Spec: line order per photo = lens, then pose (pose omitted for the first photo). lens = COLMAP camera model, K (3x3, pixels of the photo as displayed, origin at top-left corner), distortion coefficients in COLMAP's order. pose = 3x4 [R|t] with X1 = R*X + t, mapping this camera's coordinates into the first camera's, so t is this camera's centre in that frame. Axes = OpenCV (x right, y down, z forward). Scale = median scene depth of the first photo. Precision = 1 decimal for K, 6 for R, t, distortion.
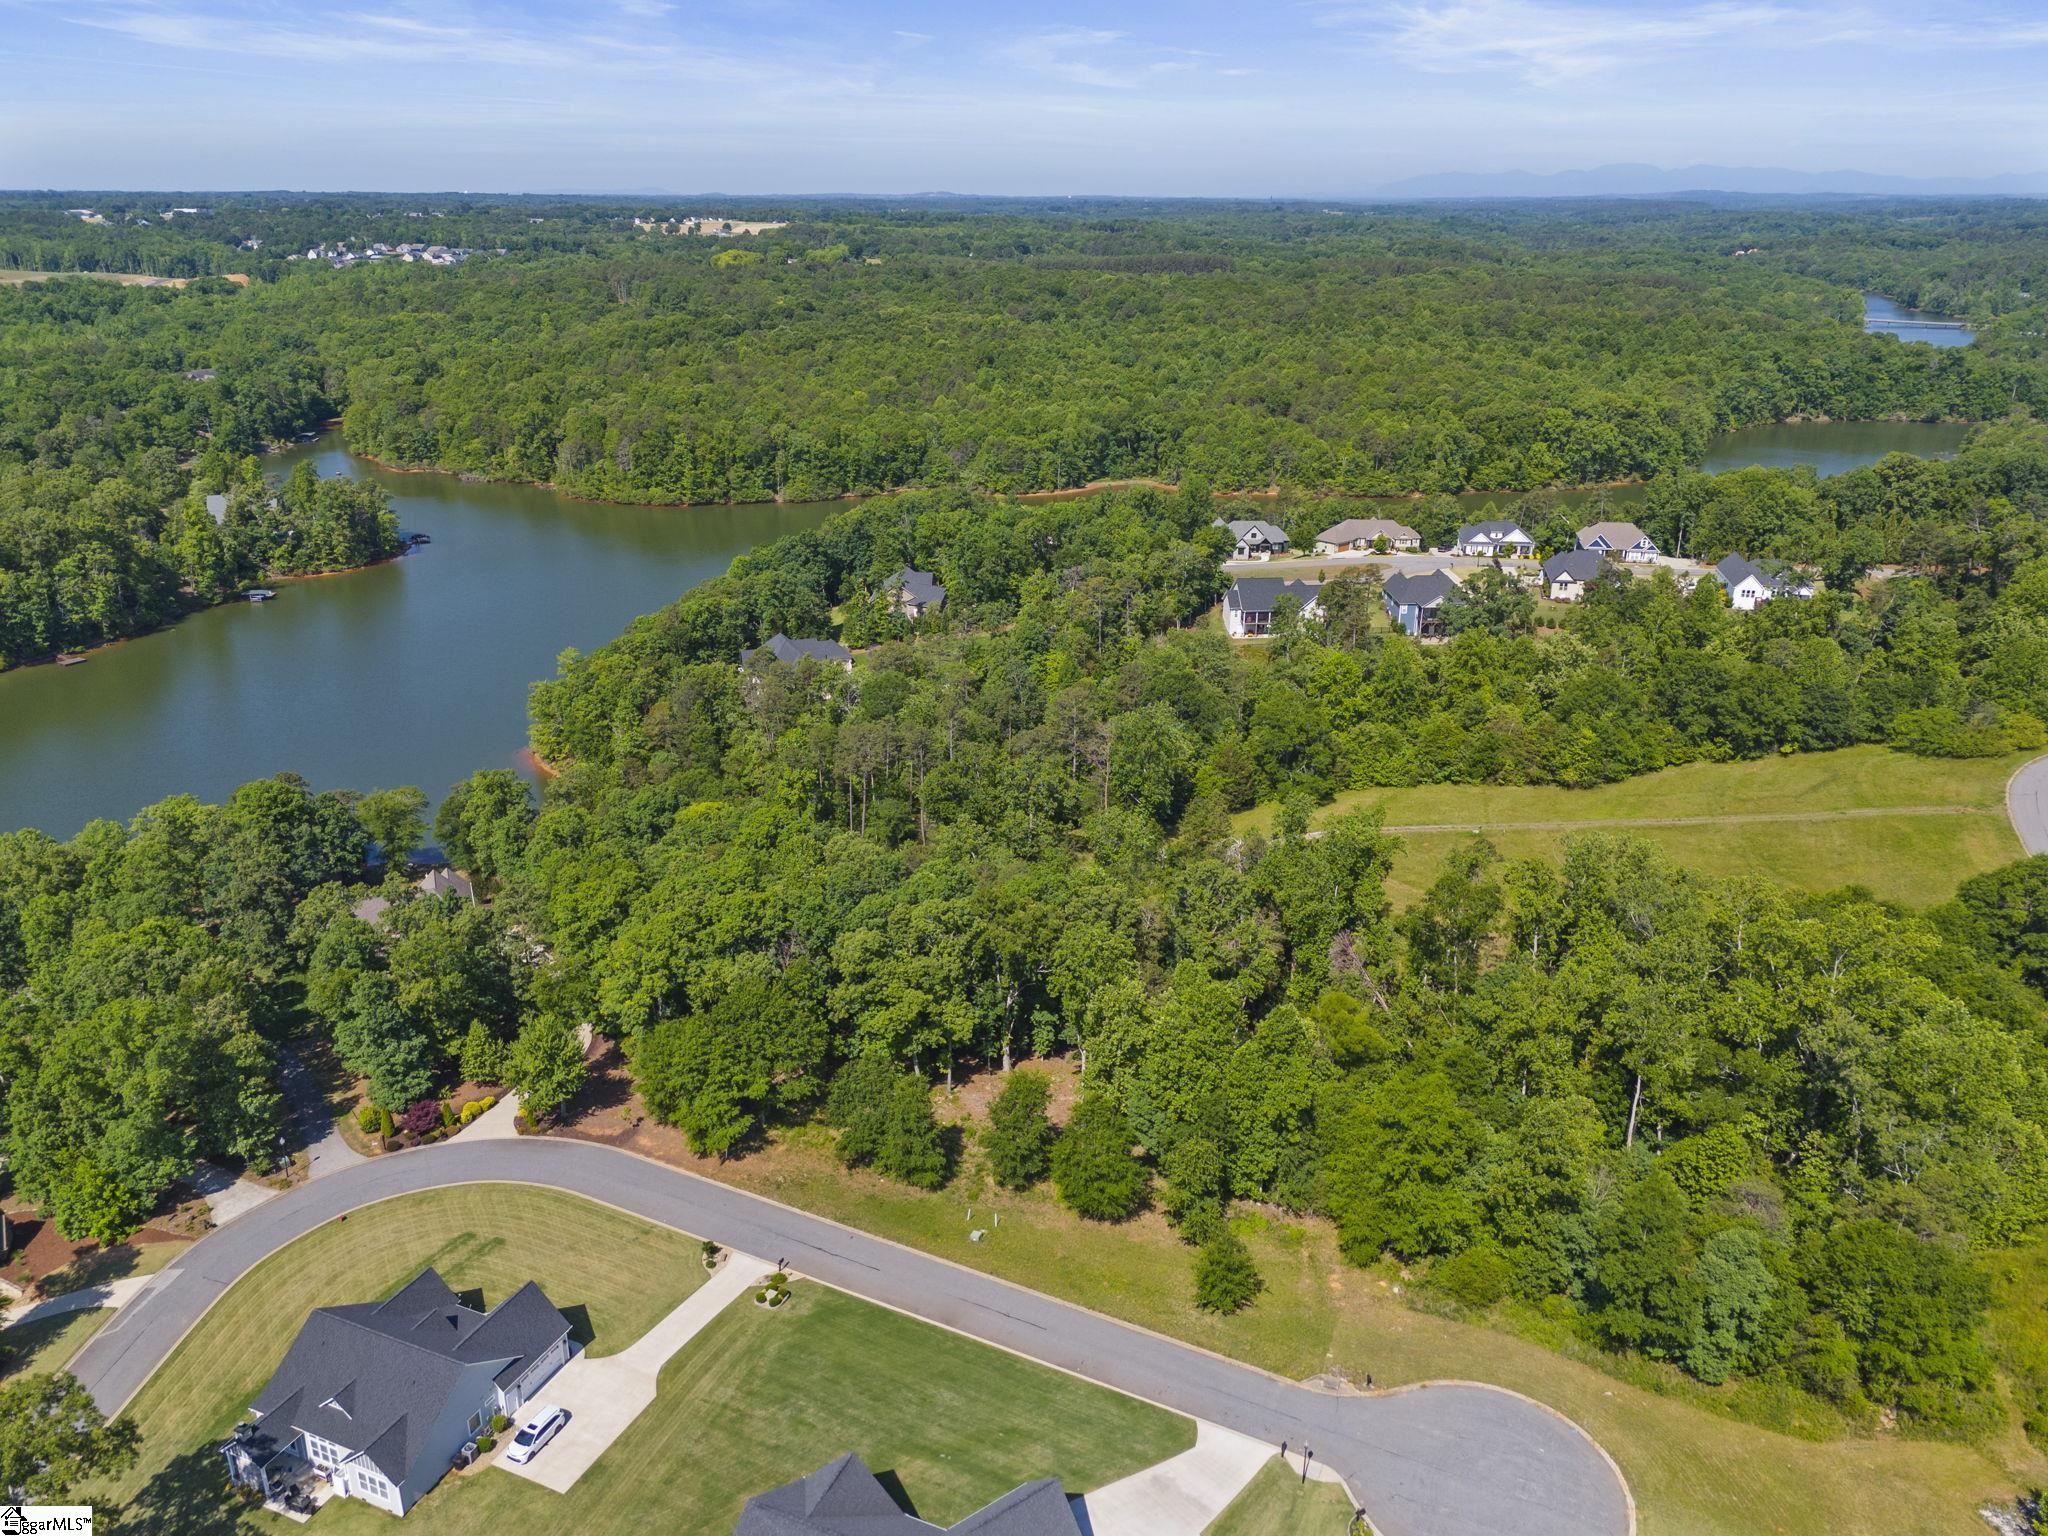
lens RADIAL K [[1504.8, 0, 1024.0], [0, 1504.8, 768.0], [0, 0, 1]] dist [0.064594, -0.064441]
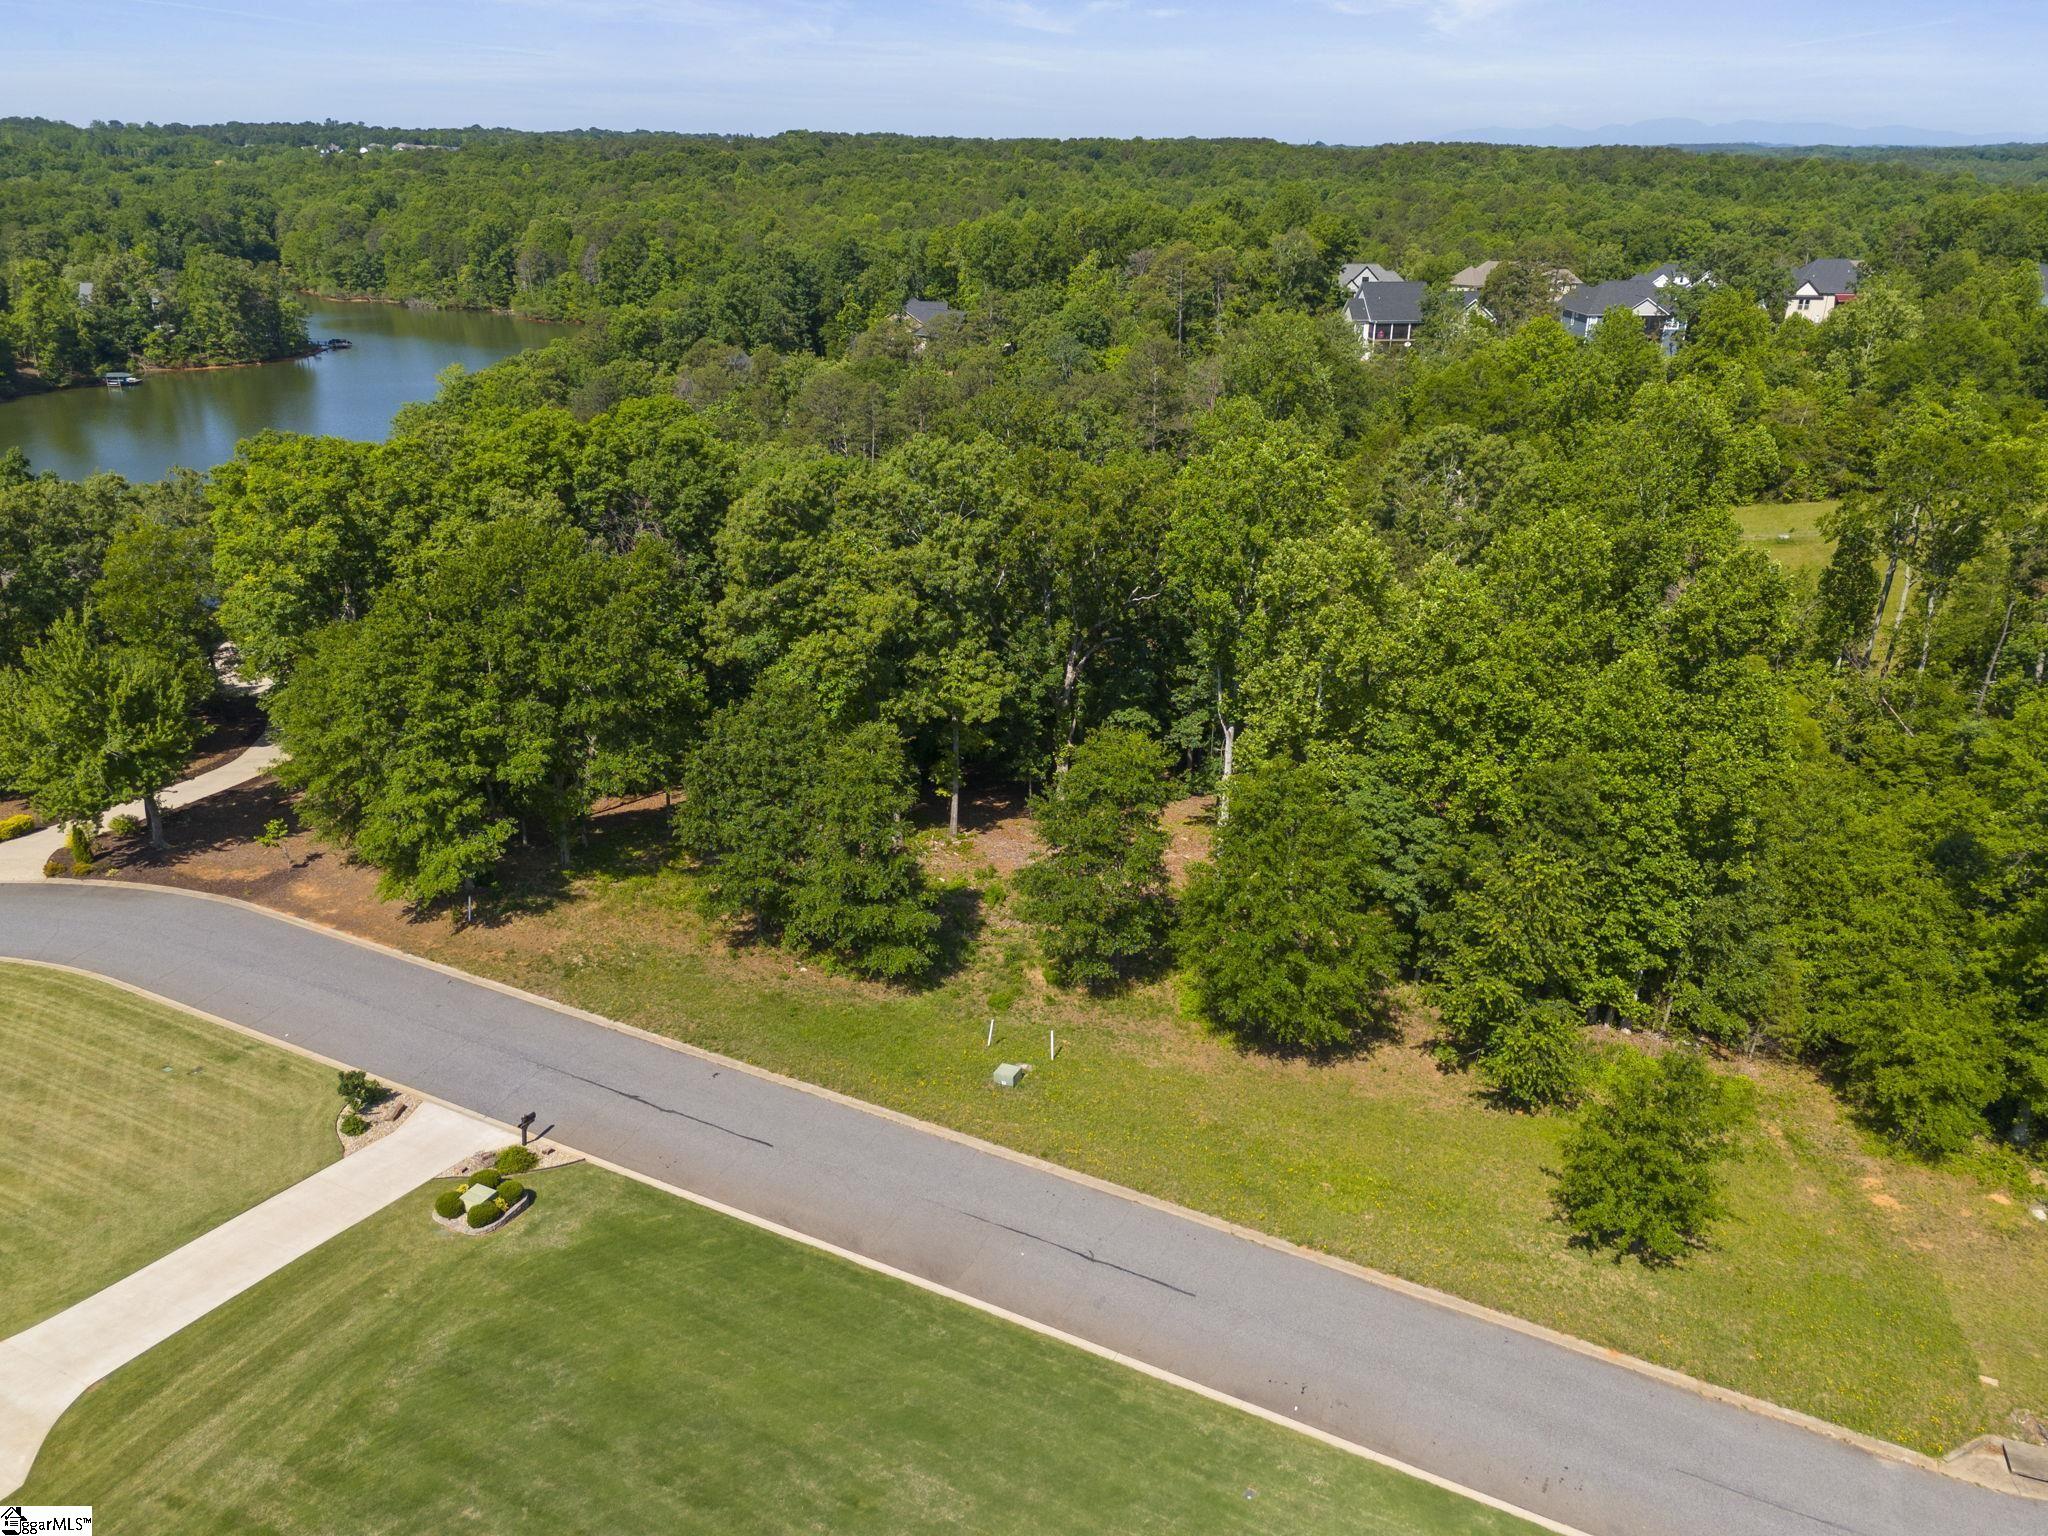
lens RADIAL K [[1507.4, 0, 1024.0], [0, 1507.4, 768.0], [0, 0, 1]] dist [0.048333, -0.030310]
pose [[0.999837, 0.007564, -0.016400, -0.018417], [-0.007198, 0.999726, 0.022253, 0.190128], [0.016564, -0.022131, 0.999618, 0.514700]]
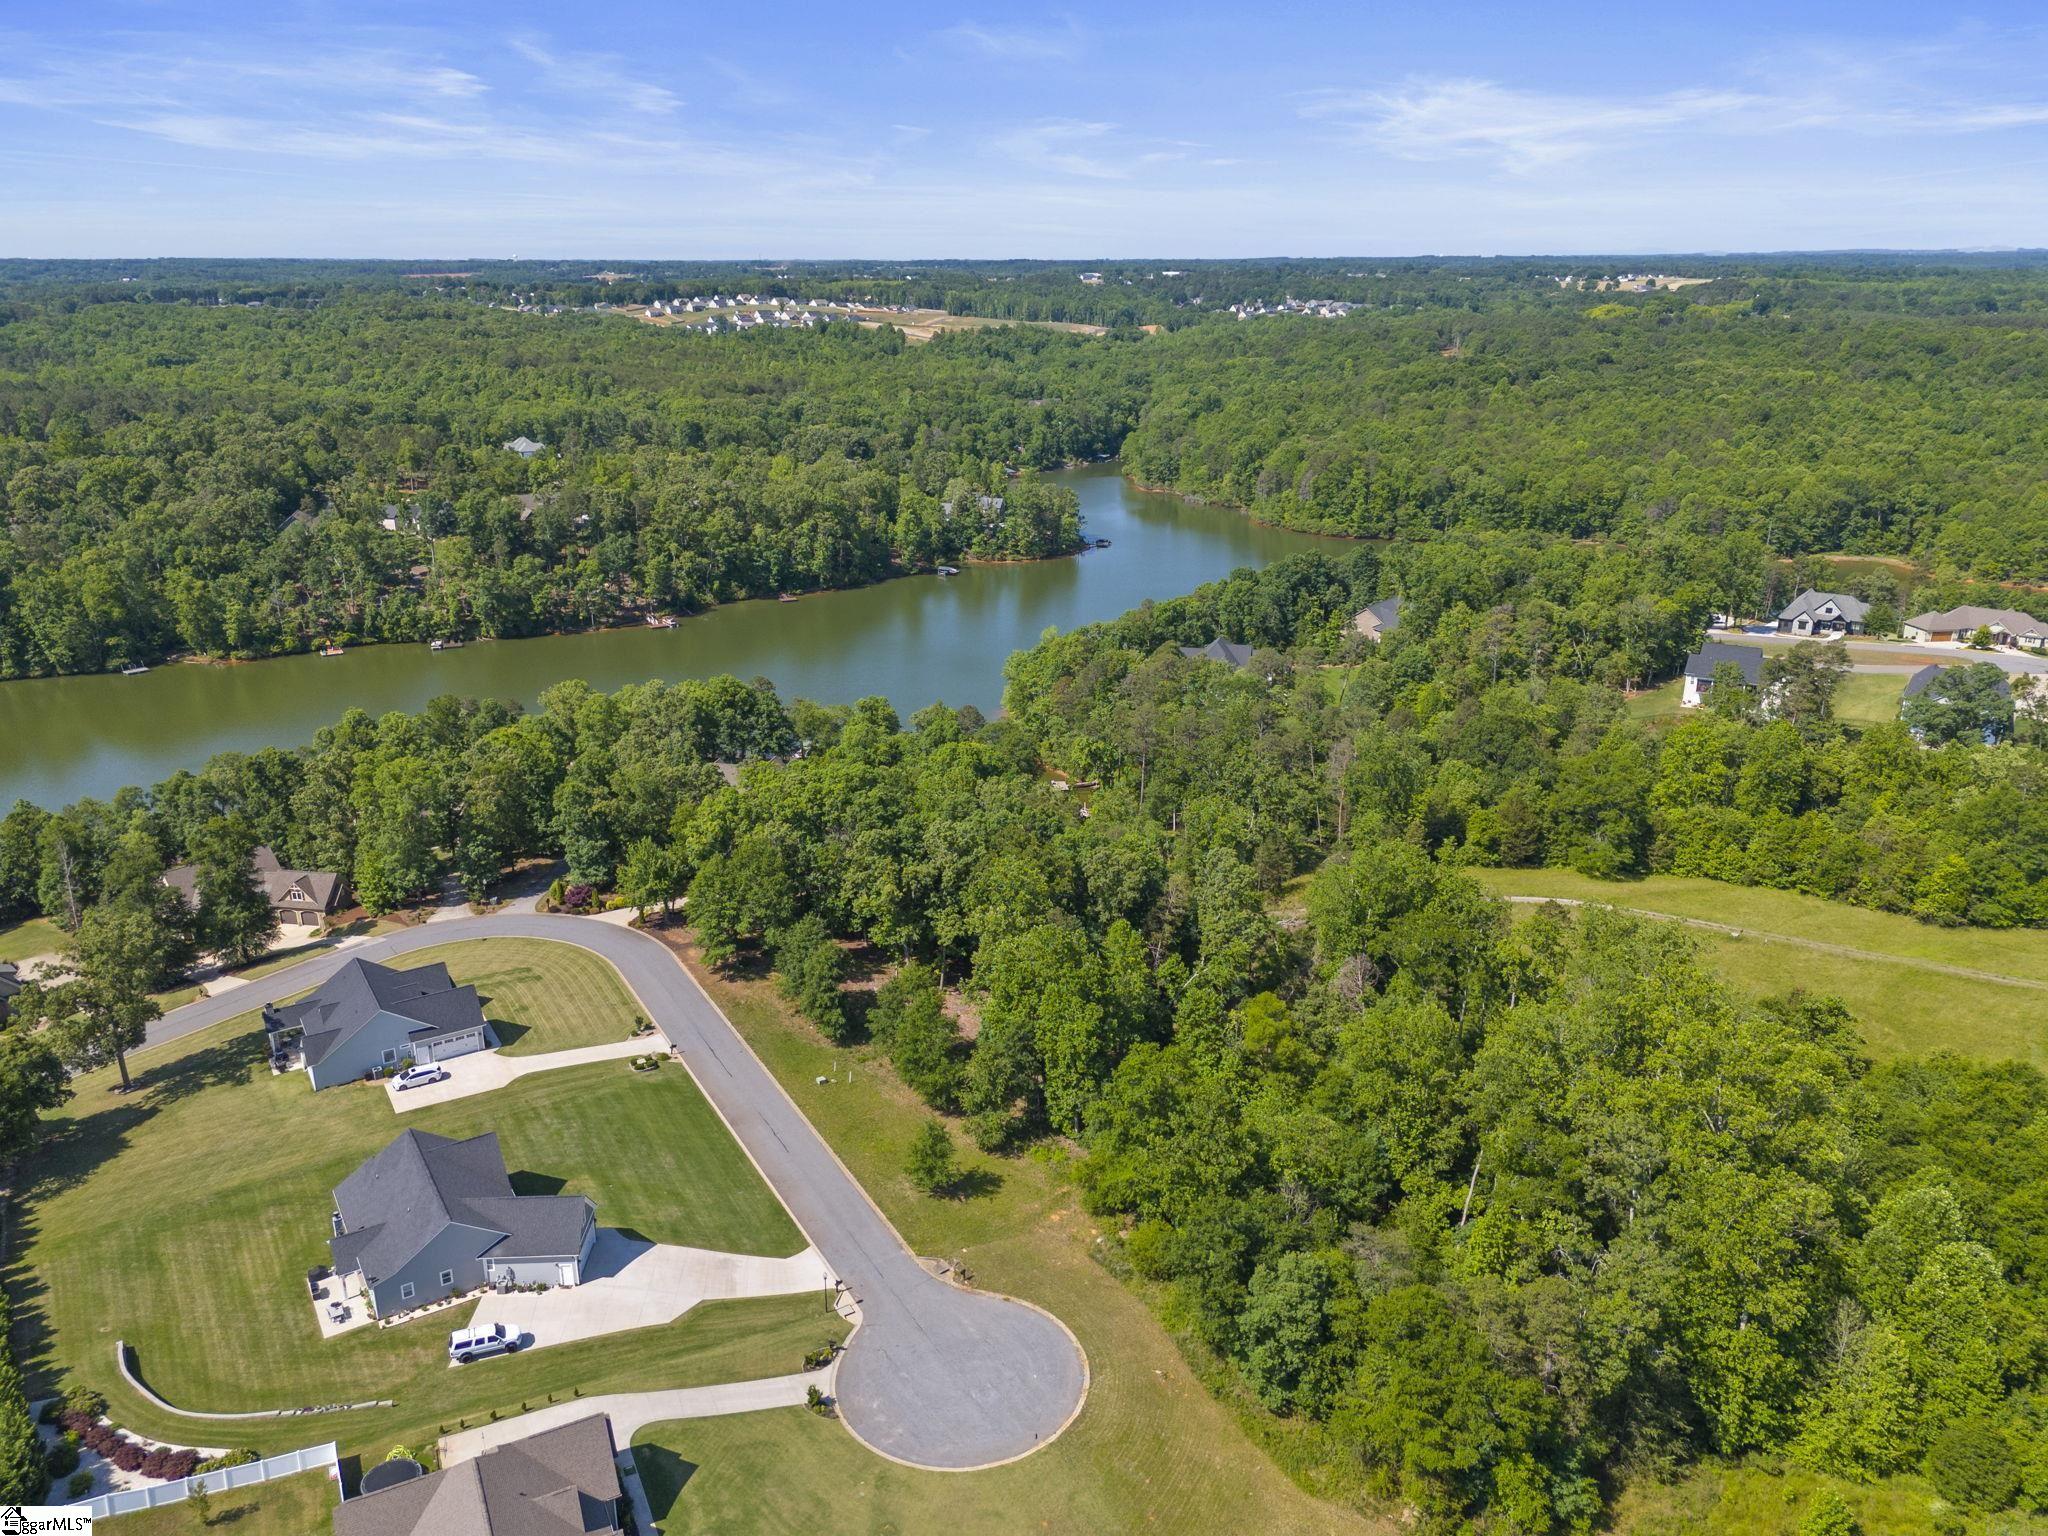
lens RADIAL K [[1504.8, 0, 1024.0], [0, 1504.8, 768.0], [0, 0, 1]] dist [0.064594, -0.064441]
pose [[0.825381, 0.174411, -0.536961, 0.614831], [-0.193842, 0.980816, 0.020619, 0.013876], [0.530256, 0.087067, 0.843355, 0.064316]]
